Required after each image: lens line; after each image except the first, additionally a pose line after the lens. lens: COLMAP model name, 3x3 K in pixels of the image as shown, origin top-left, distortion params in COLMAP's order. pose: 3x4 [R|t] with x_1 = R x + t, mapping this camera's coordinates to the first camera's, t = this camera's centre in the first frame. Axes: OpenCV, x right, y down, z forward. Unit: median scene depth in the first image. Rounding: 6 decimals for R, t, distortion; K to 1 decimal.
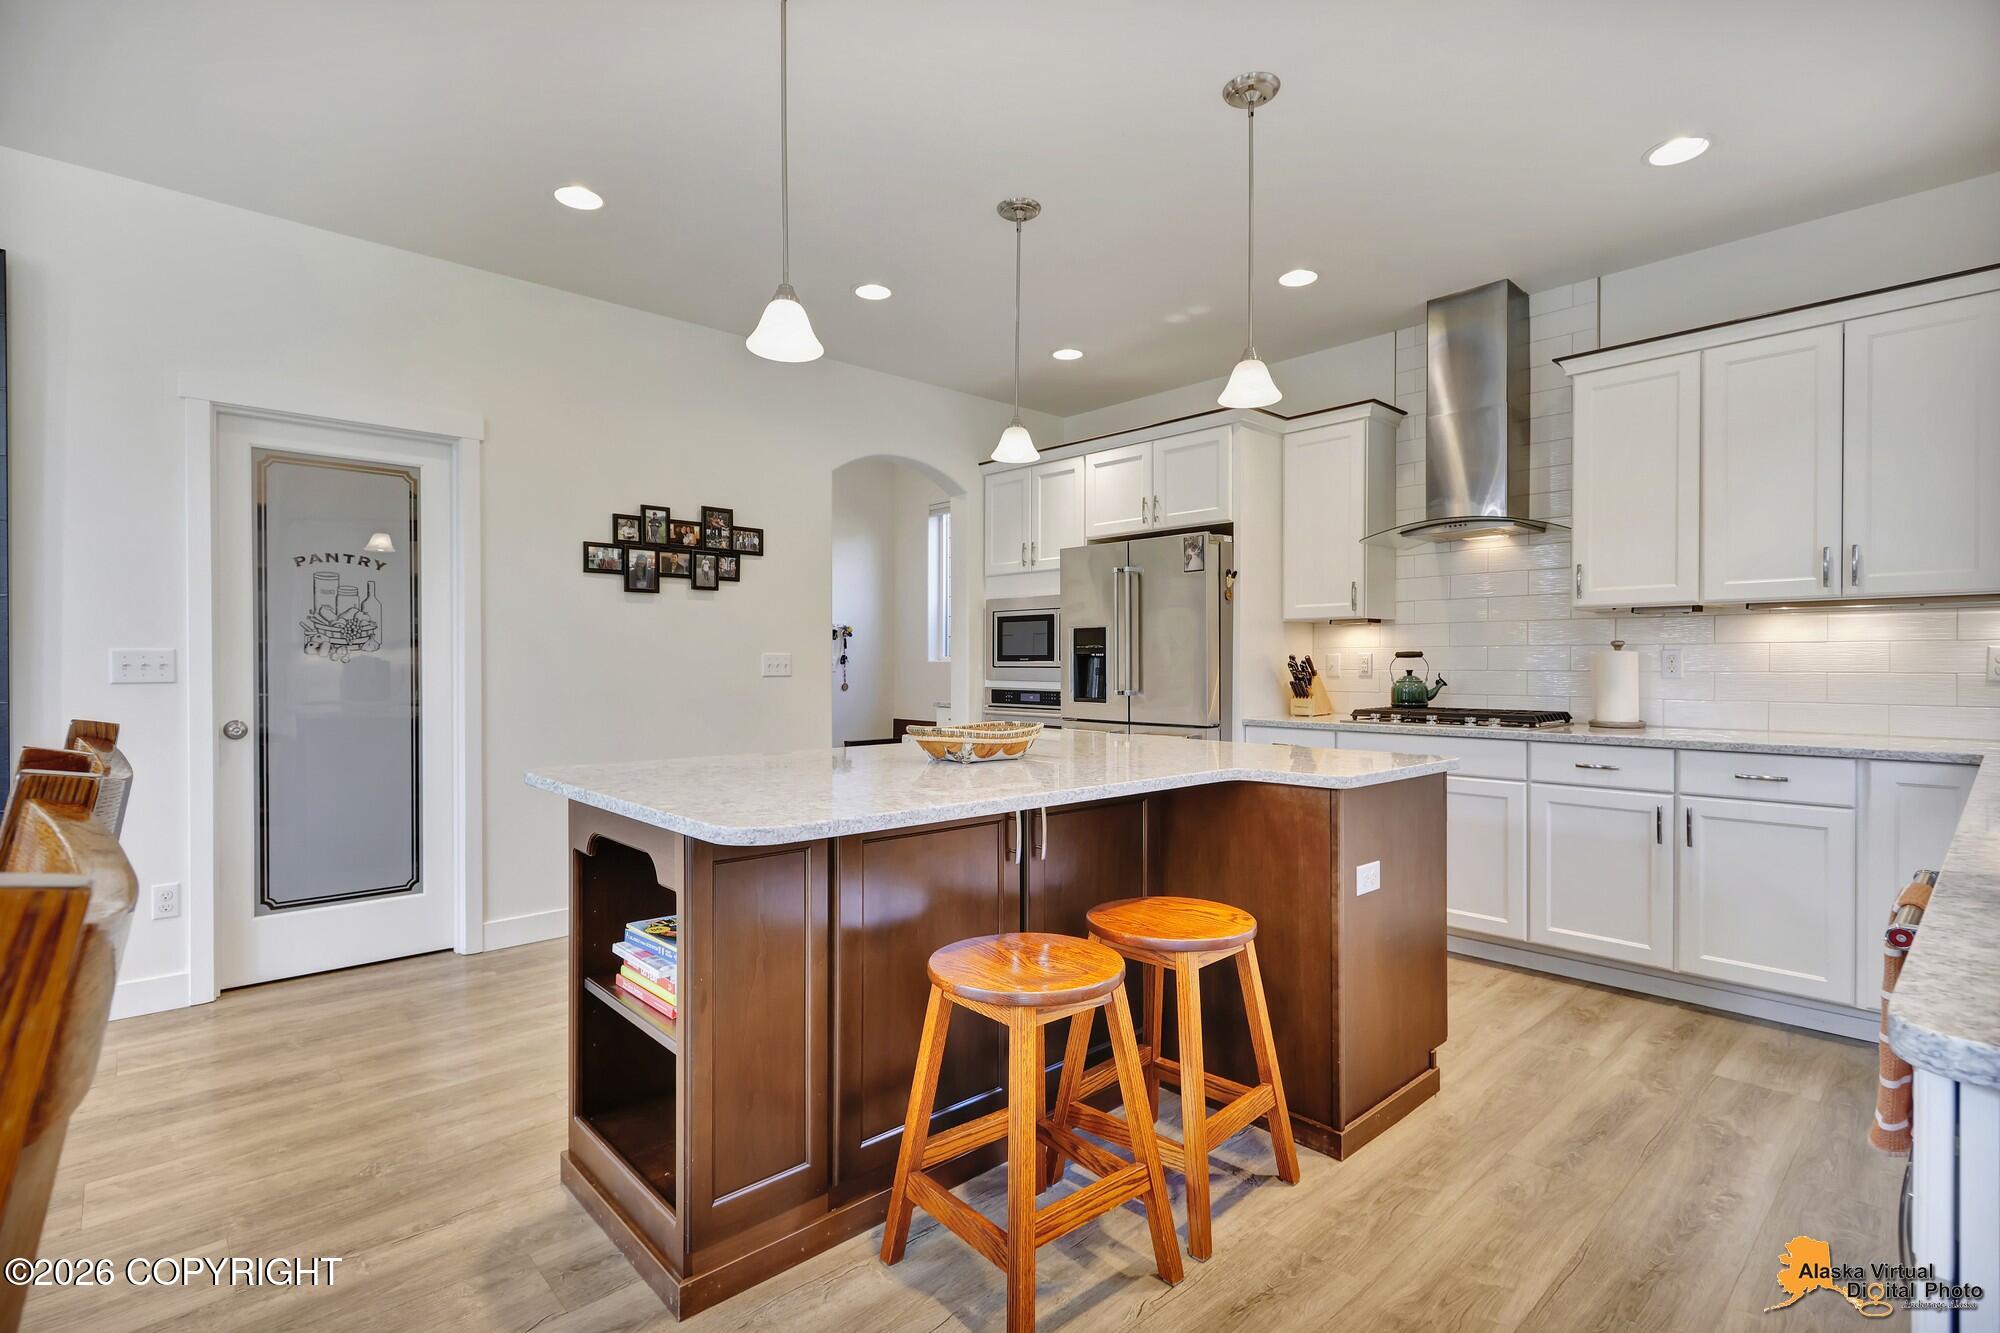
lens RADIAL K [[921.9, 0, 998.2], [0, 921.9, 674.1], [0, 0, 1]] dist [0.005004, -0.000367]
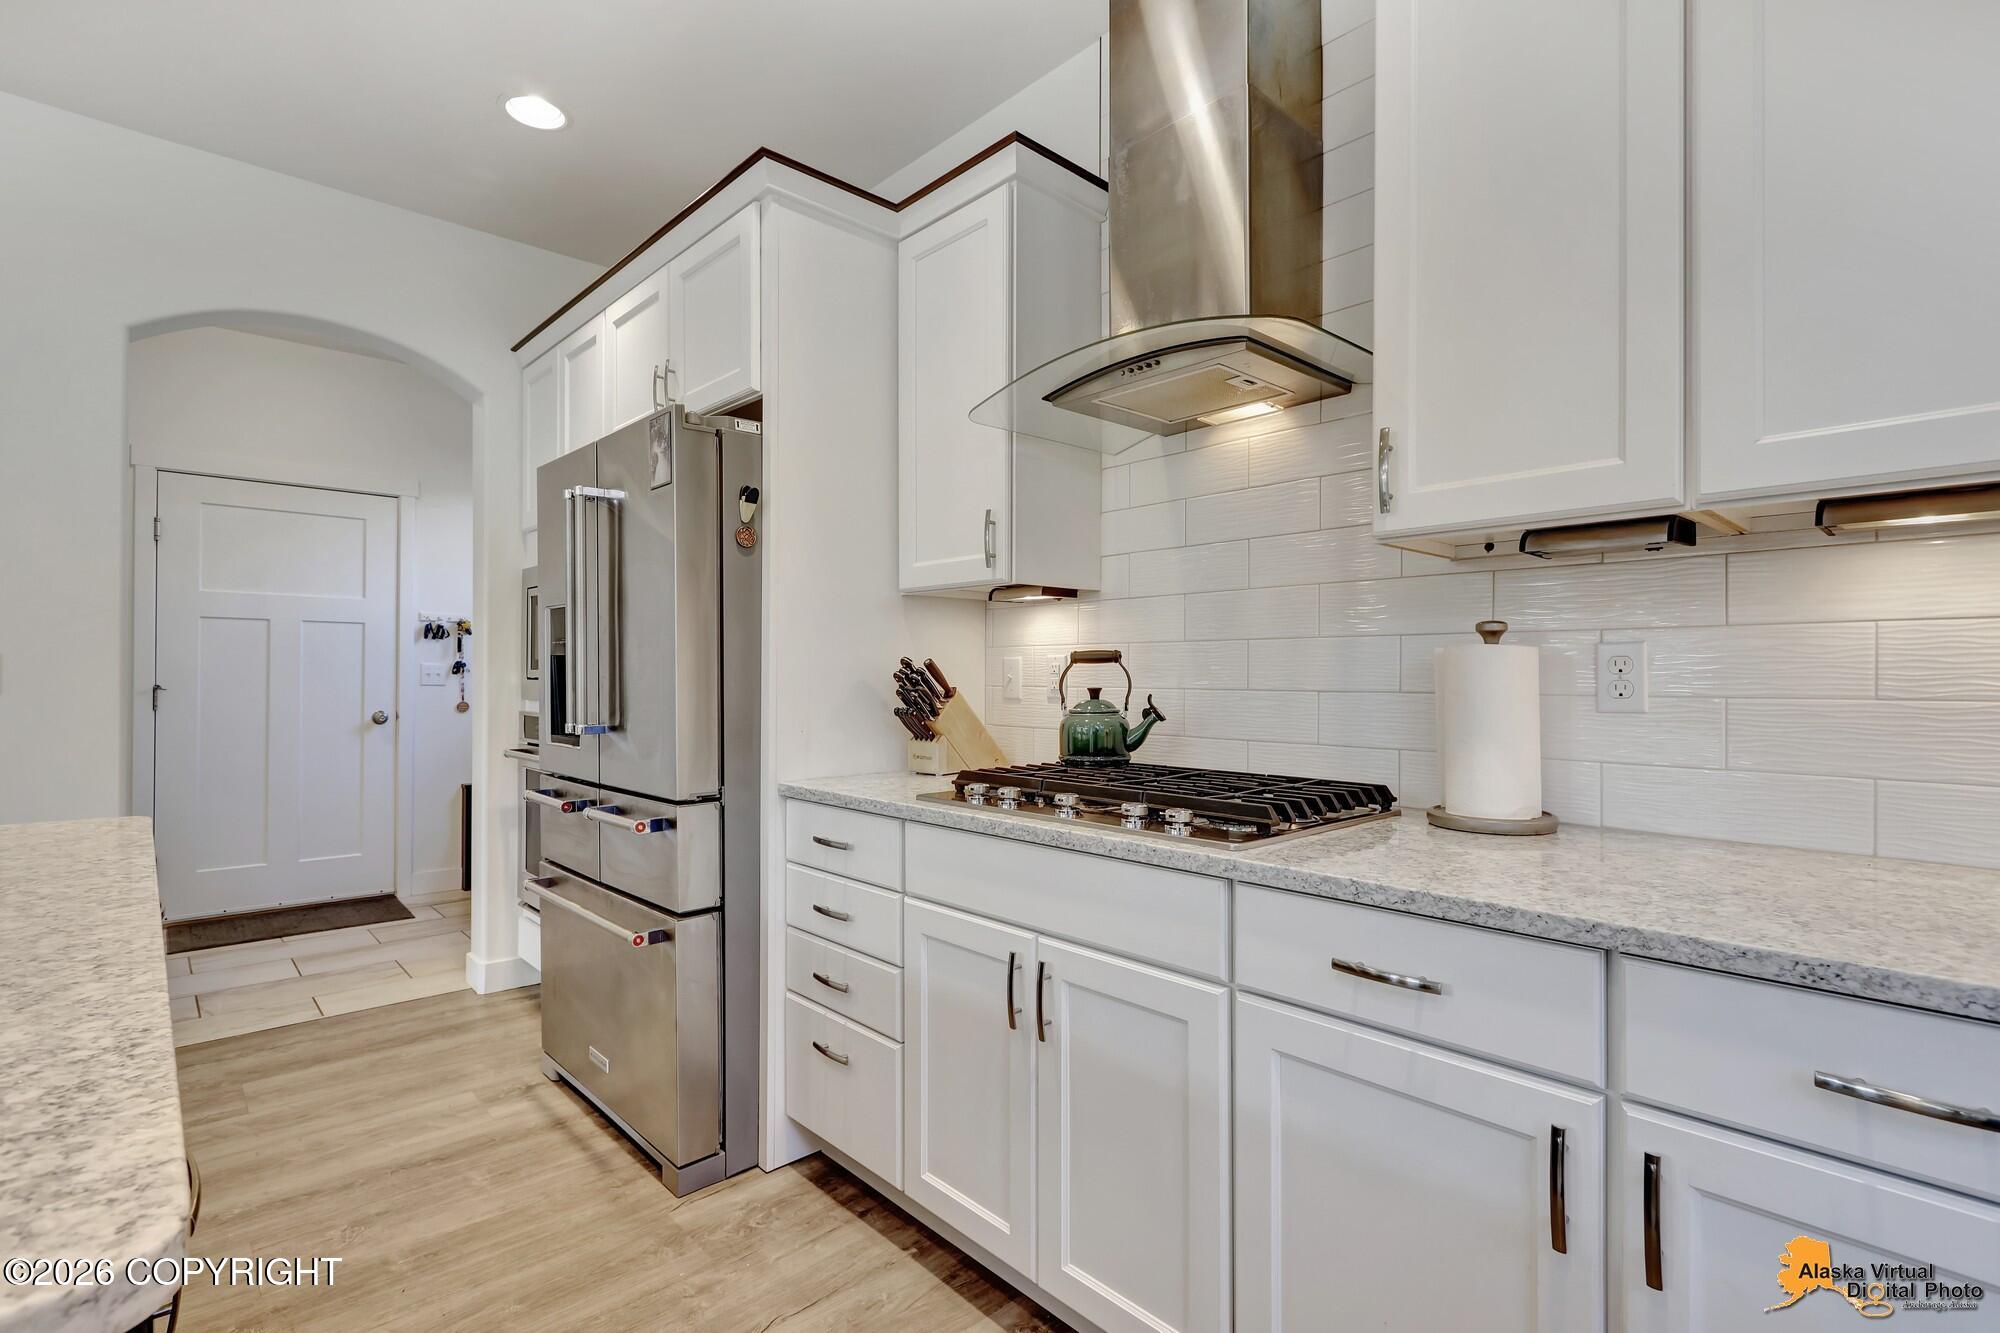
lens RADIAL K [[916.9, 0, 982.4], [0, 916.9, 675.3], [0, 0, 1]] dist [0.002893, 0.000188]
pose [[0.999934, 0.002698, -0.011128, 0.394144], [-0.002826, 0.999930, -0.011514, -0.005341], [0.011096, 0.011545, 0.999872, 0.515885]]
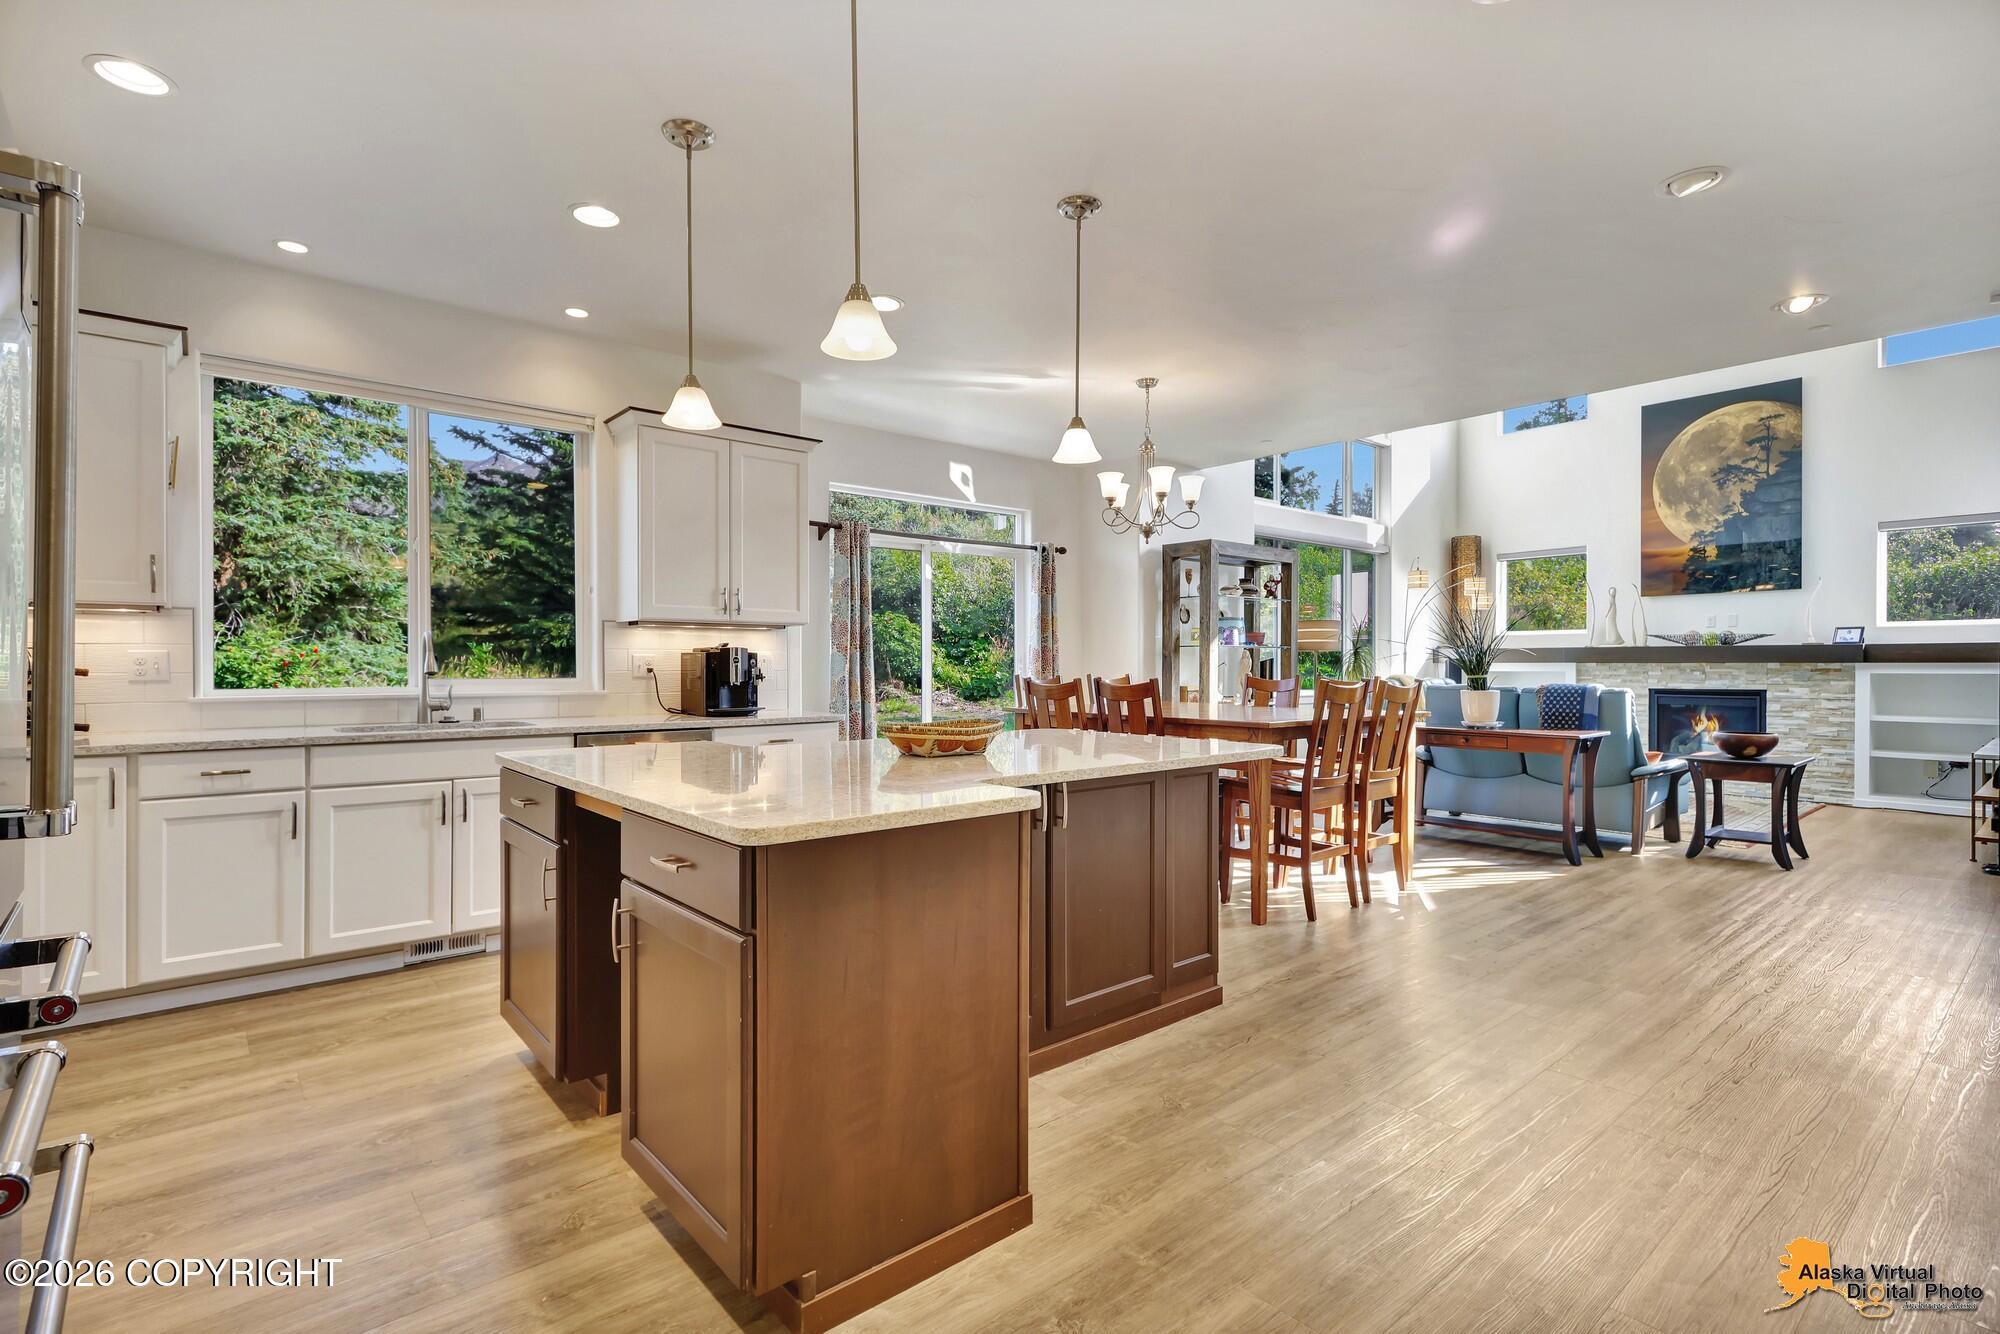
lens RADIAL K [[924.3, 0, 1014.6], [0, 924.3, 666.6], [0, 0, 1]] dist [-0.001910, -0.000893]
pose [[-0.999809, -0.000606, 0.019556, -0.077116], [-0.000398, 0.999943, 0.010665, -0.012553], [-0.019562, 0.010655, -0.999752, 1.290898]]
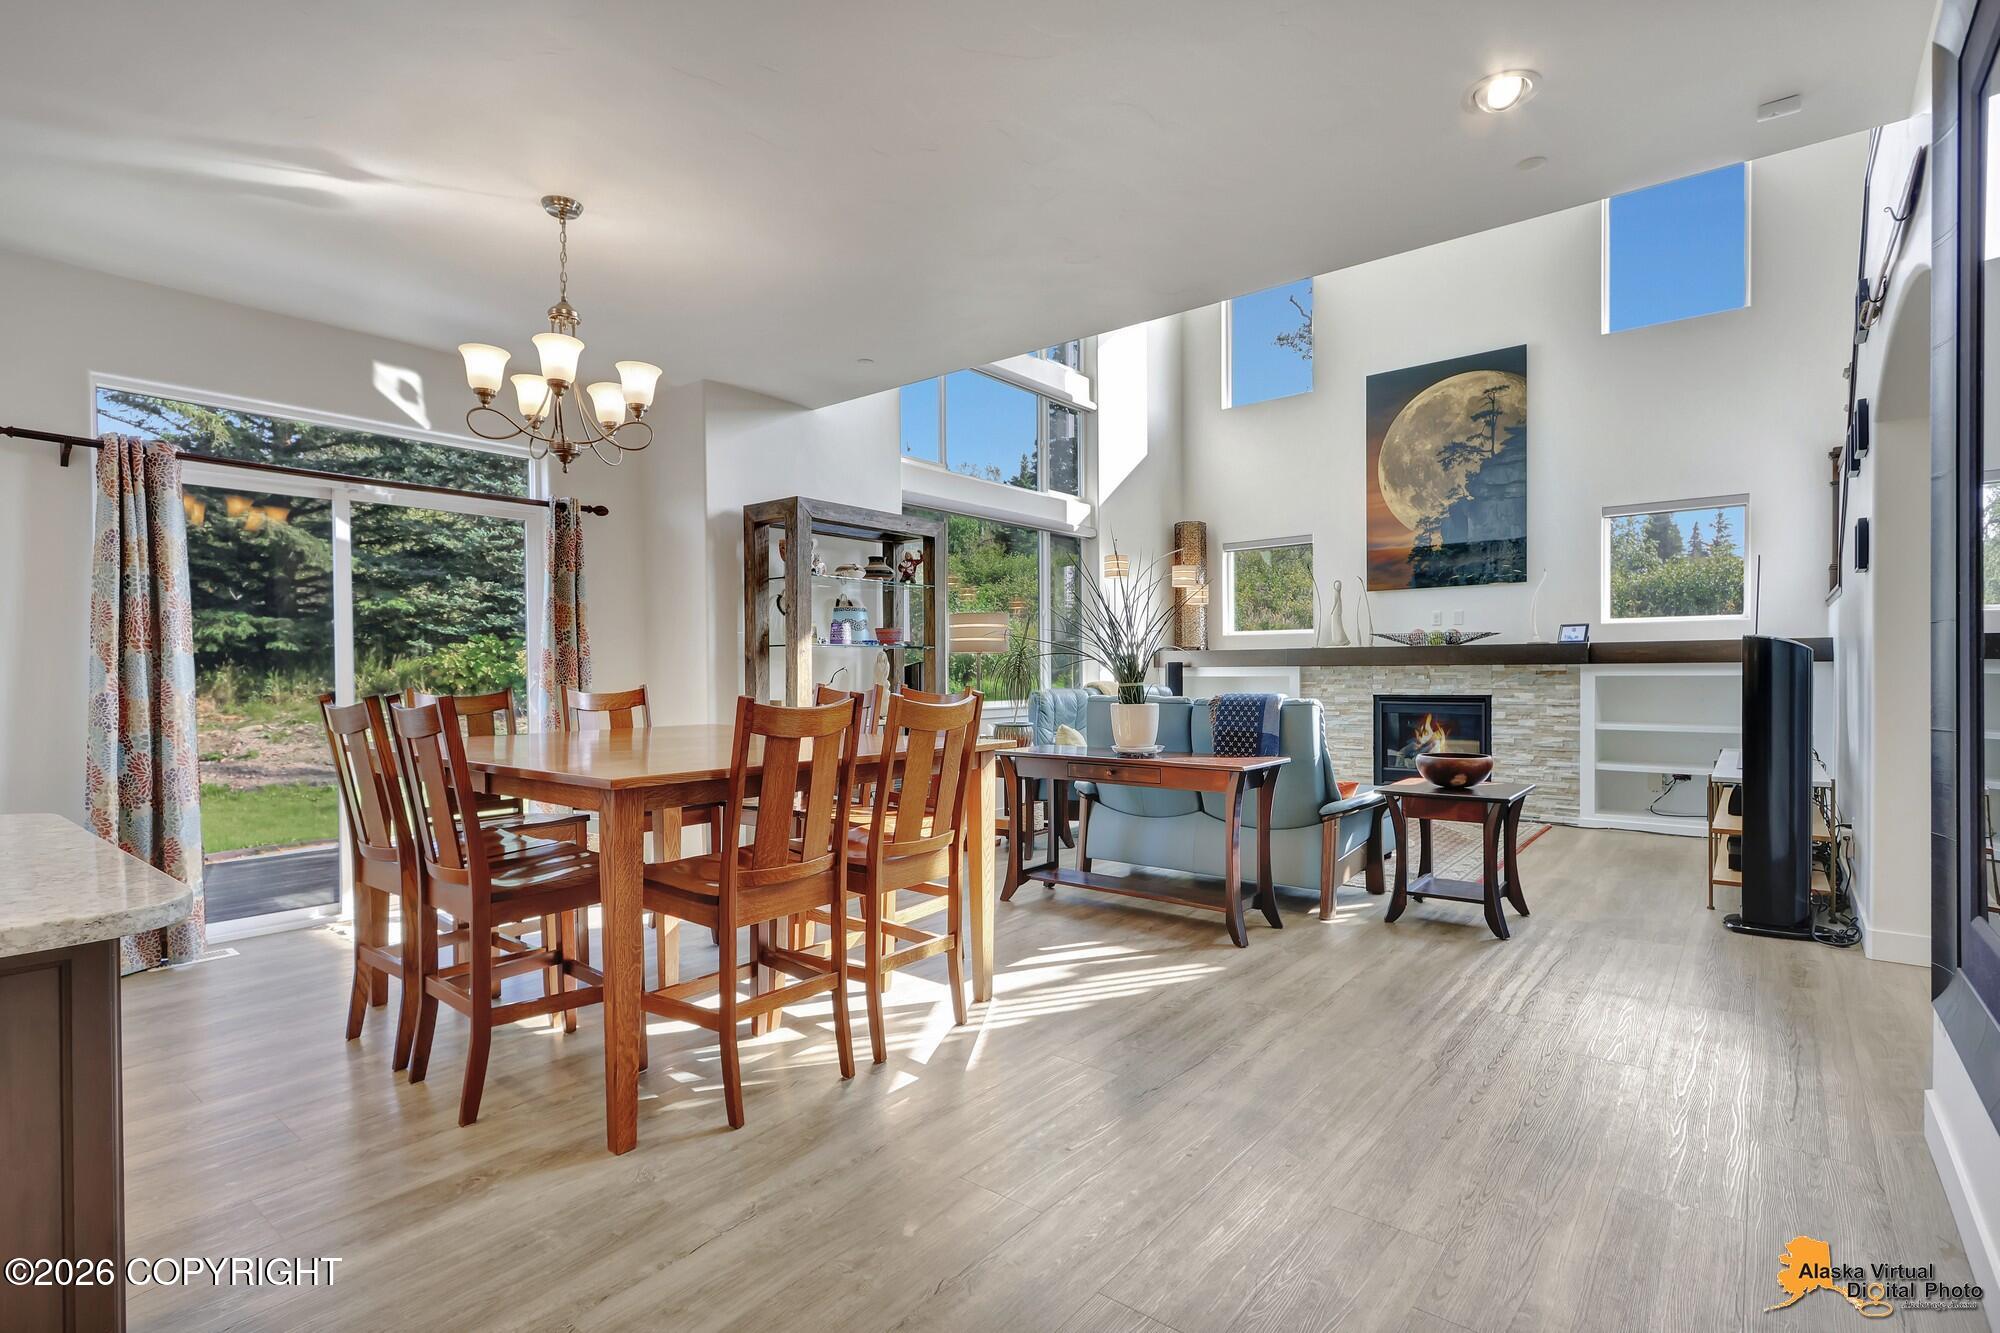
lens RADIAL K [[921.9, 0, 998.2], [0, 921.9, 674.1], [0, 0, 1]] dist [0.005004, -0.000367]
pose [[-0.987532, 0.005748, -0.157312, -0.479906], [0.003889, 0.999919, 0.012123, -0.007179], [0.157369, 0.011360, -0.987475, 0.829977]]
